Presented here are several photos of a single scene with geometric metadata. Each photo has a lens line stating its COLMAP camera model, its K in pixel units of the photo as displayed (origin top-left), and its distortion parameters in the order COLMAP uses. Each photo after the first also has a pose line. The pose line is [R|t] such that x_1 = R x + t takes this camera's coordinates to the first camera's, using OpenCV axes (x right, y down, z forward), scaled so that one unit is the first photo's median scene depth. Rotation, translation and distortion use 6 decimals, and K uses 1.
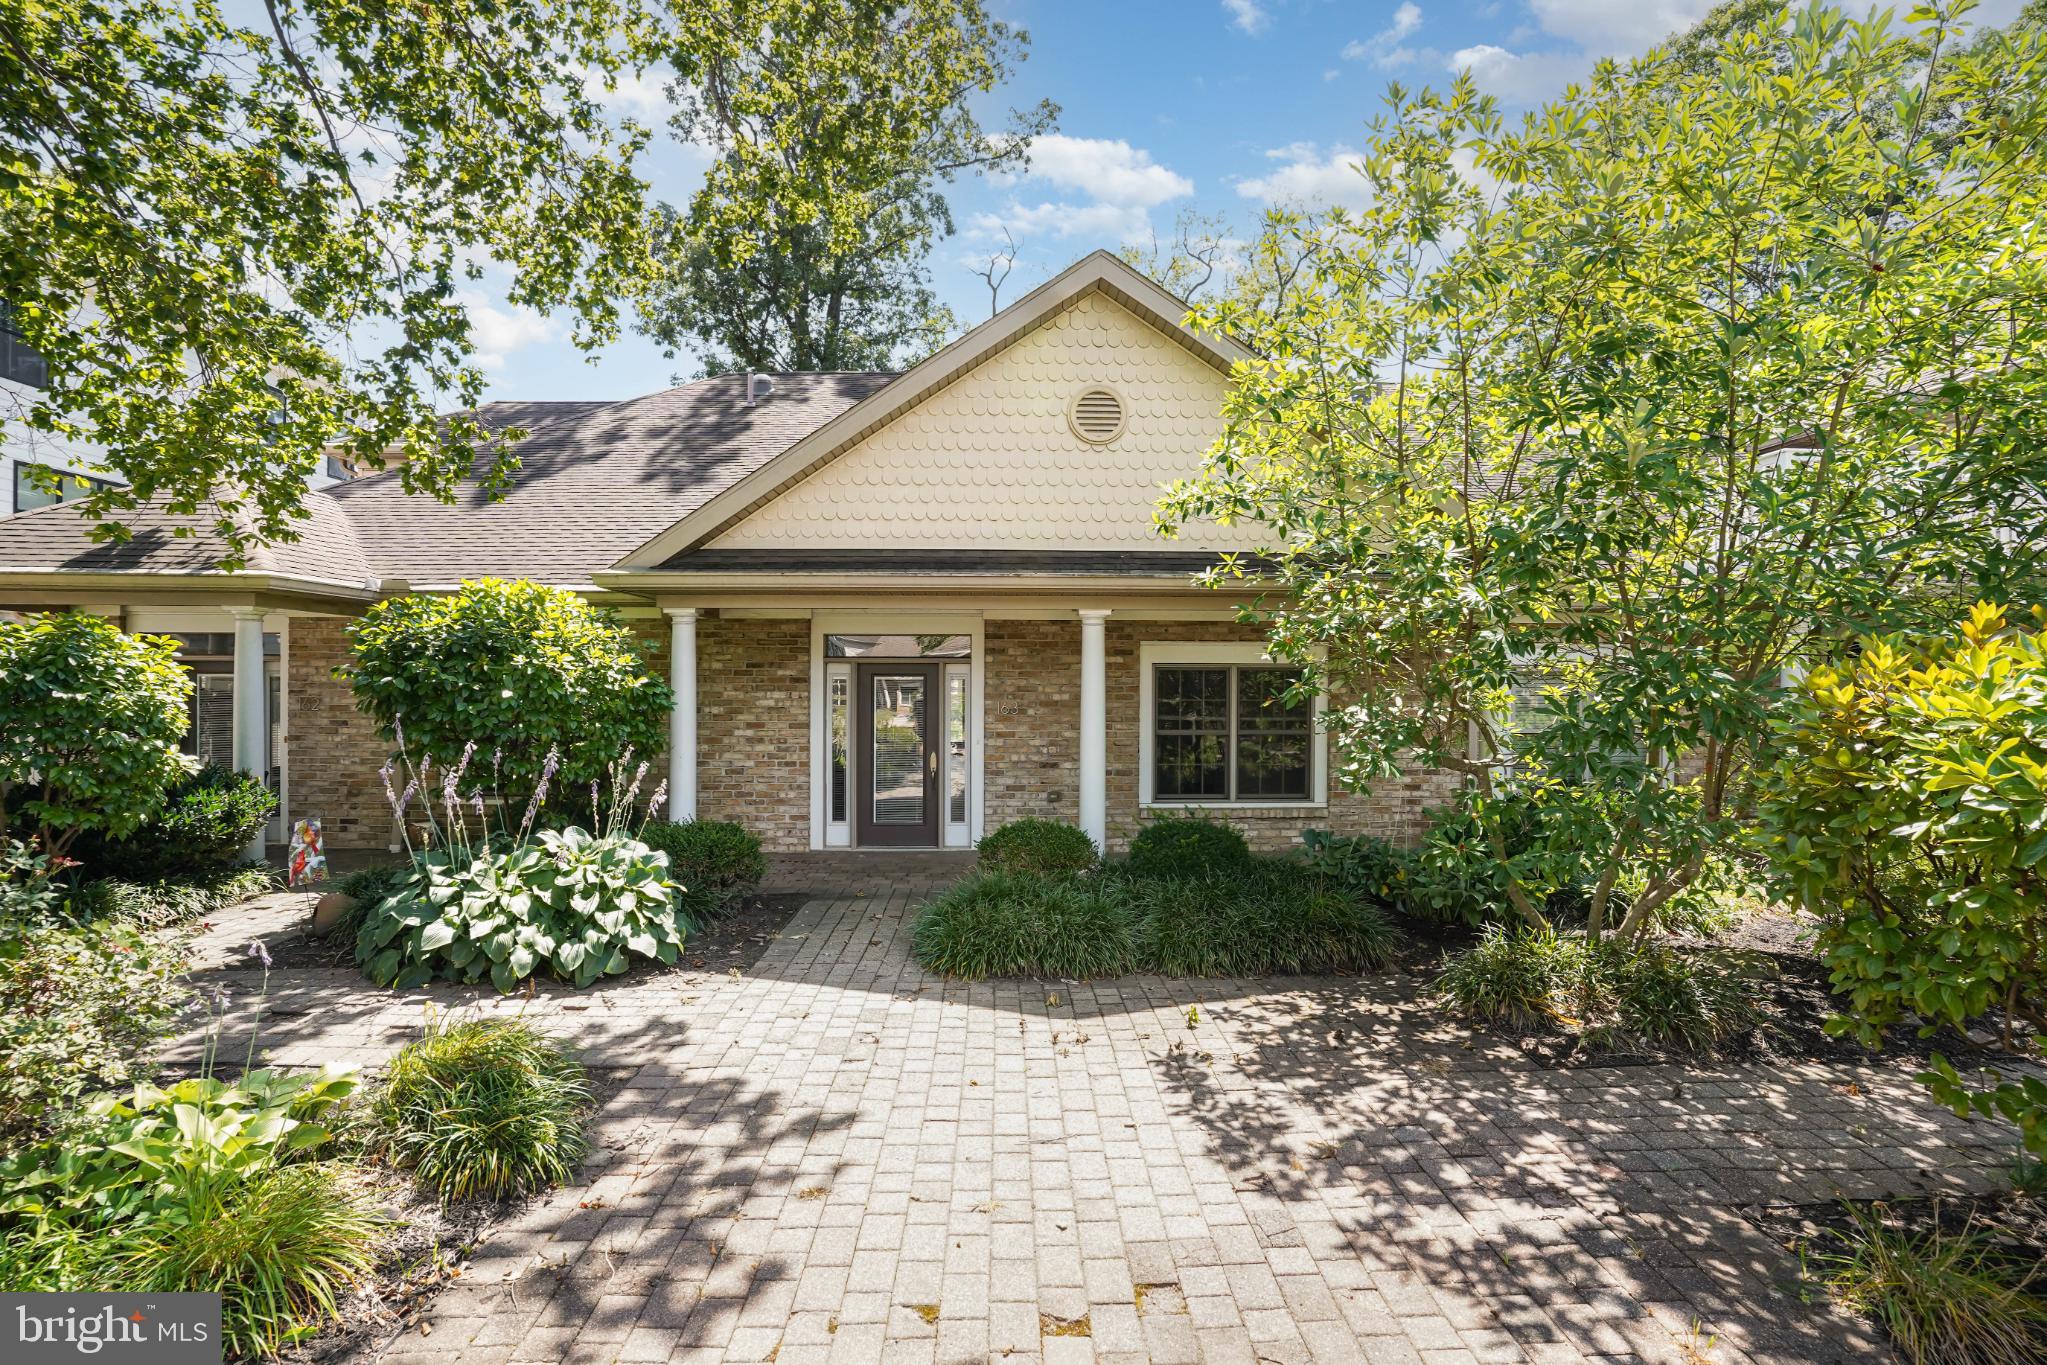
lens RADIAL K [[1042.2, 0, 1035.6], [0, 1042.2, 652.5], [0, 0, 1]] dist [-0.088131, 0.036938]
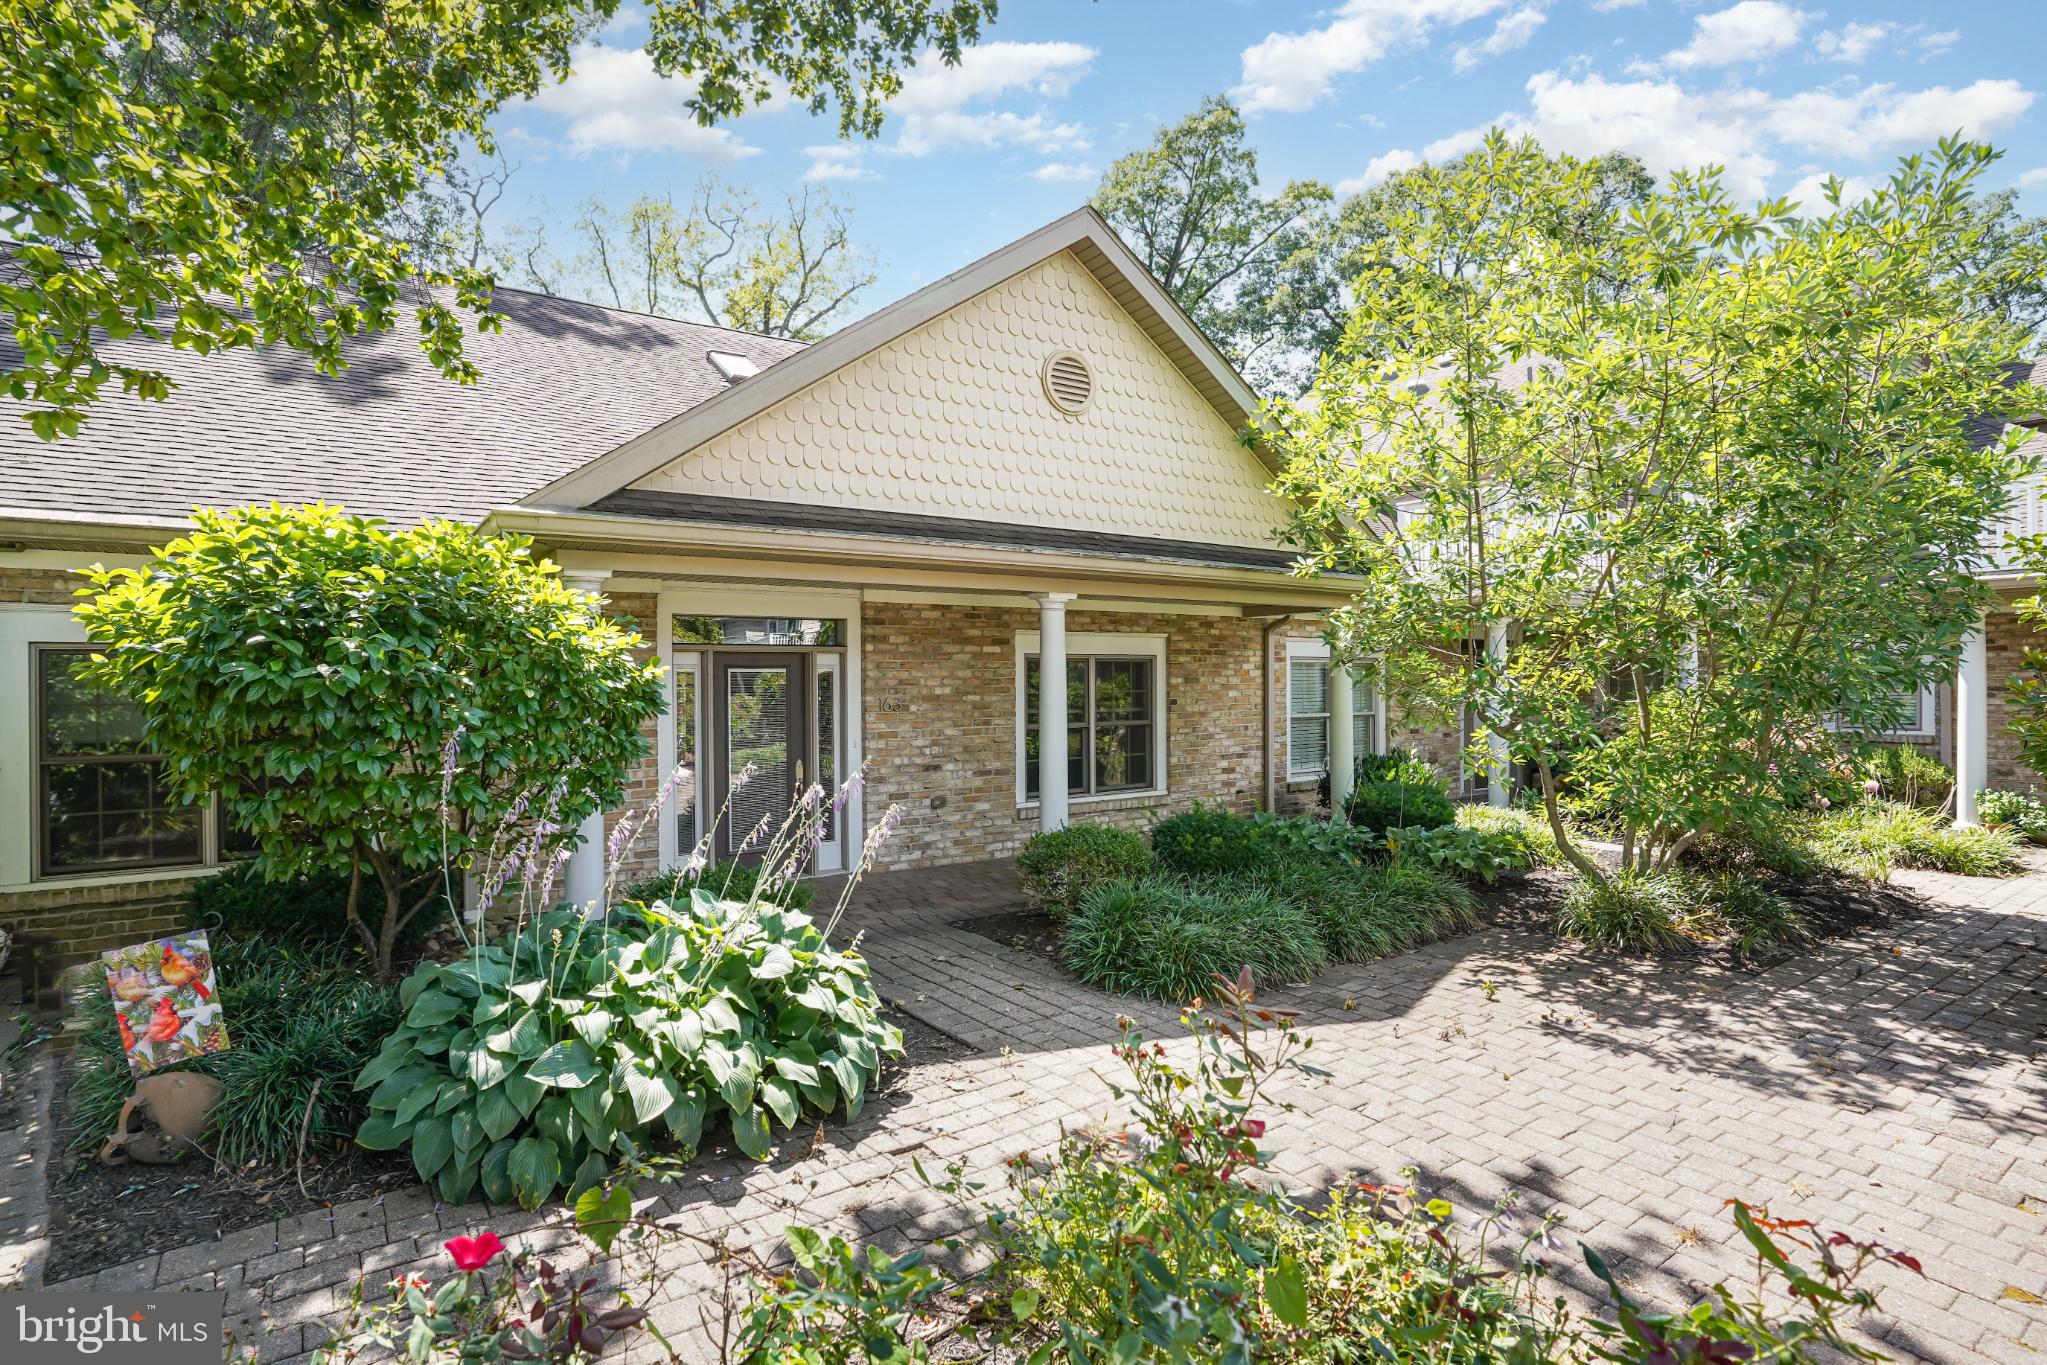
lens RADIAL K [[1042.2, 0, 1035.6], [0, 1042.2, 652.5], [0, 0, 1]] dist [-0.088131, 0.036938]
pose [[0.836084, 0.005440, 0.548575, -0.805284], [-0.004336, 0.999985, -0.003307, 0.025171], [-0.548585, 0.000386, 0.836095, 0.418647]]
